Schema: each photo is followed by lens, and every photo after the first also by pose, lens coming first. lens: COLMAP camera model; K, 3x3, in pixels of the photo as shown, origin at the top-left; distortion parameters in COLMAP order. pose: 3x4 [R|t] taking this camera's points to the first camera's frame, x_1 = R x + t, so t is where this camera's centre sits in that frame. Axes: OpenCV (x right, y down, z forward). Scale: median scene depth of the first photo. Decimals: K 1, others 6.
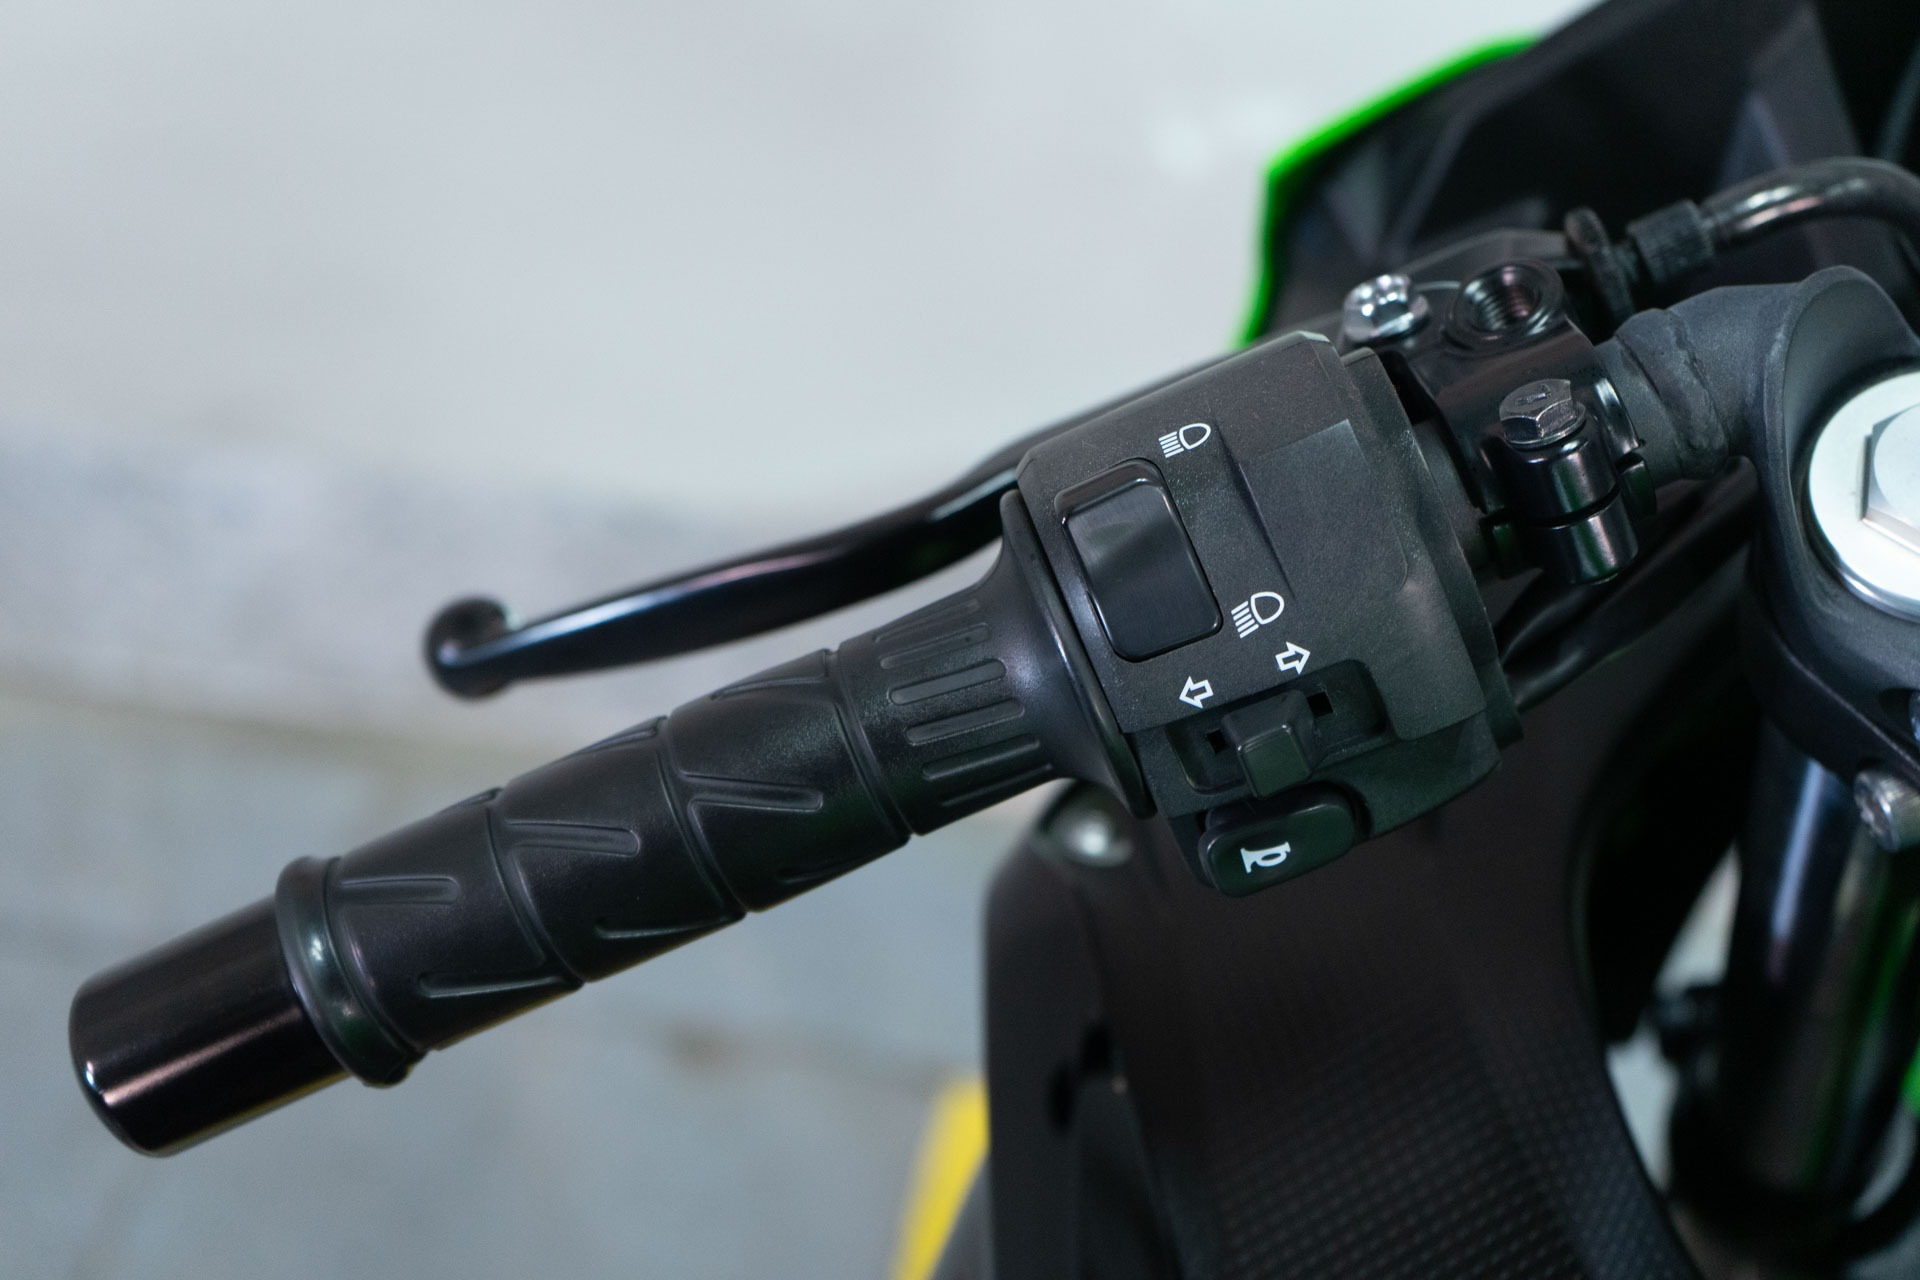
lens RADIAL K [[2875.6, 0, 963.1], [0, 2875.6, 641.9], [0, 0, 1]] dist [0.063835, 0.000000]
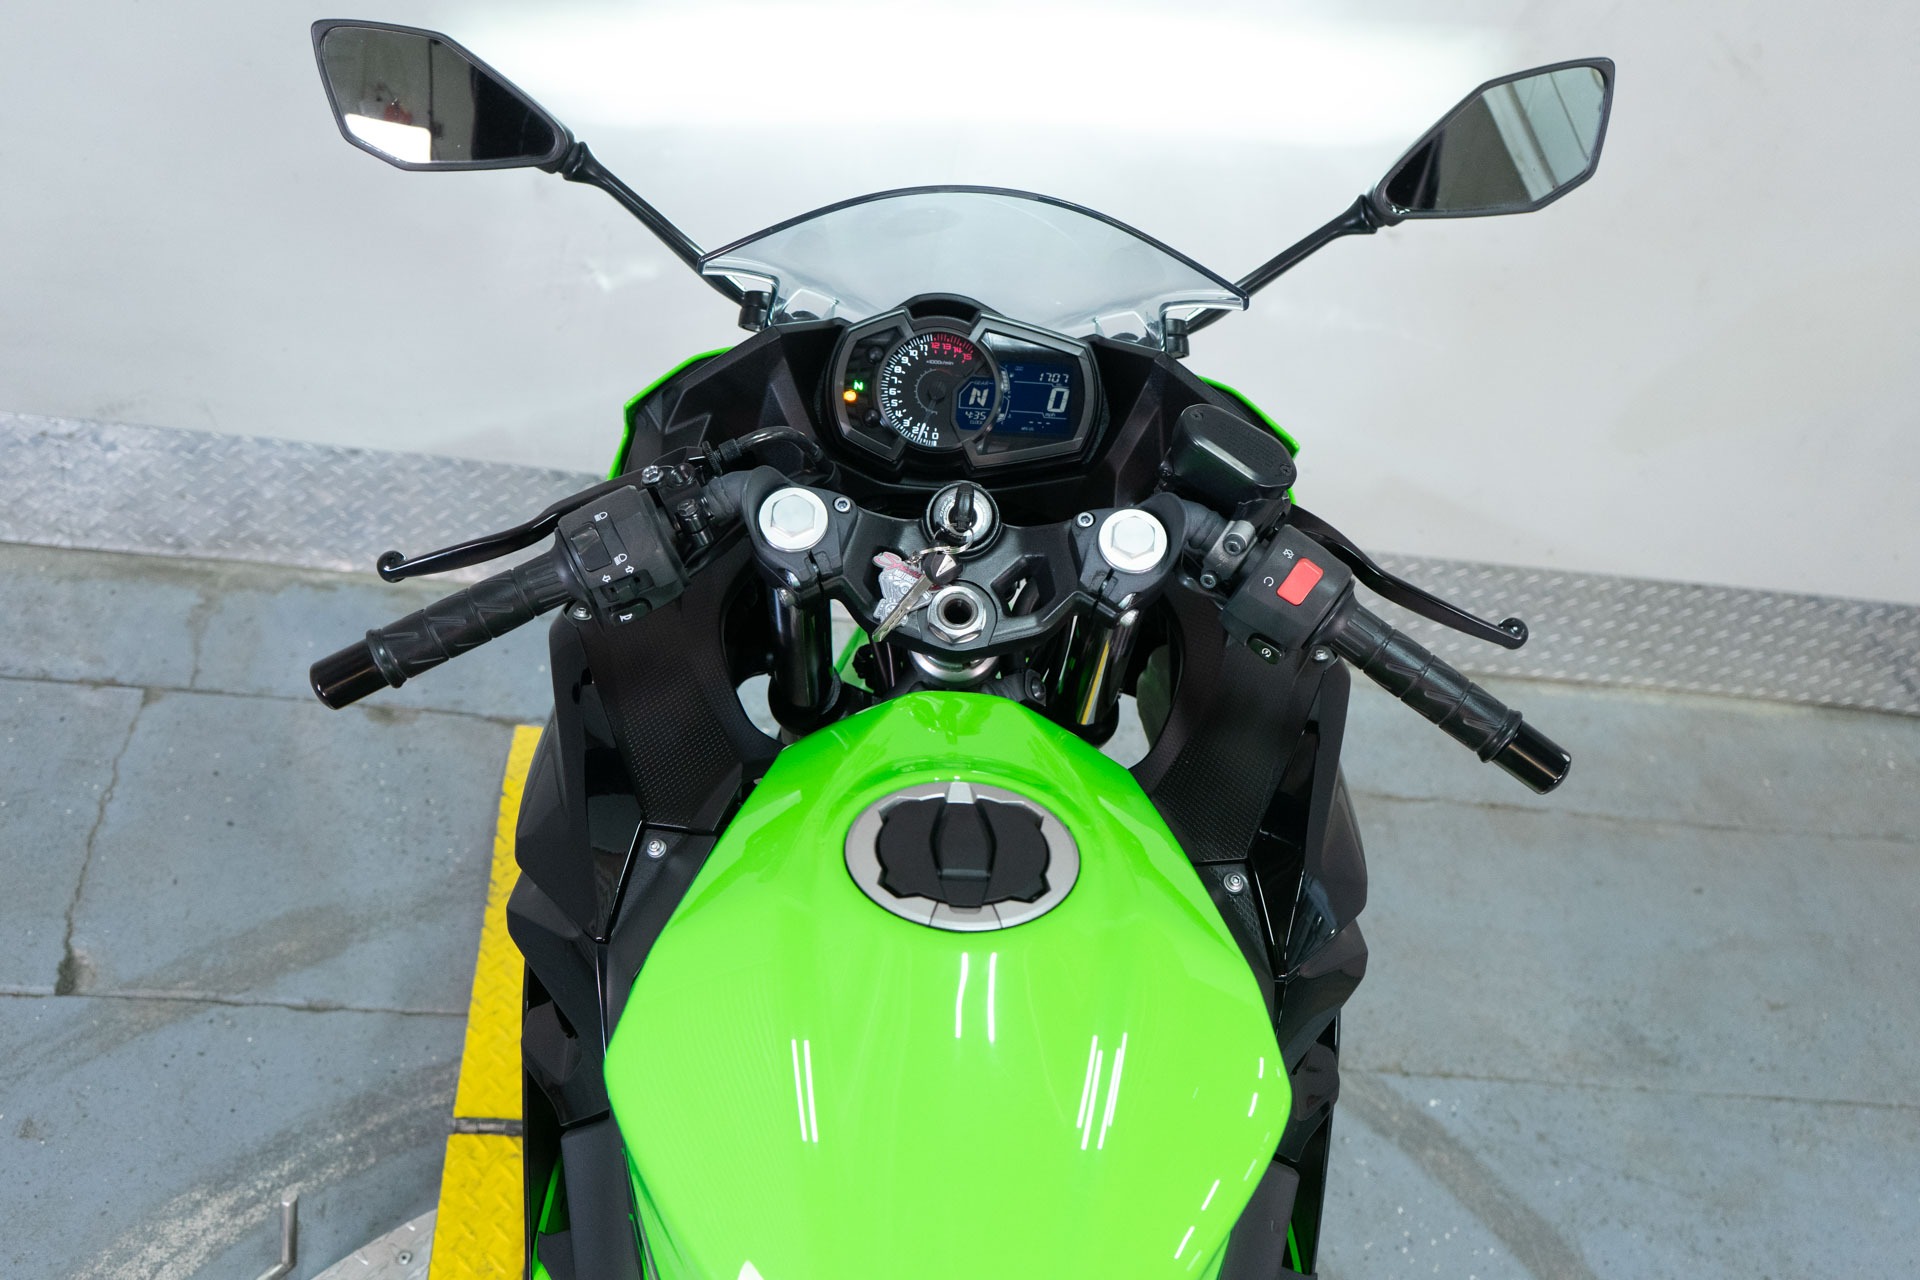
lens RADIAL K [[1825.2, 0, 956.7], [0, 1825.2, 647.7], [0, 0, 1]] dist [0.022593, 0.000000]
pose [[0.967959, -0.053002, 0.245452, -0.076709], [0.028364, 0.994292, 0.102850, -0.132288], [-0.249503, -0.092593, 0.963937, -1.576806]]
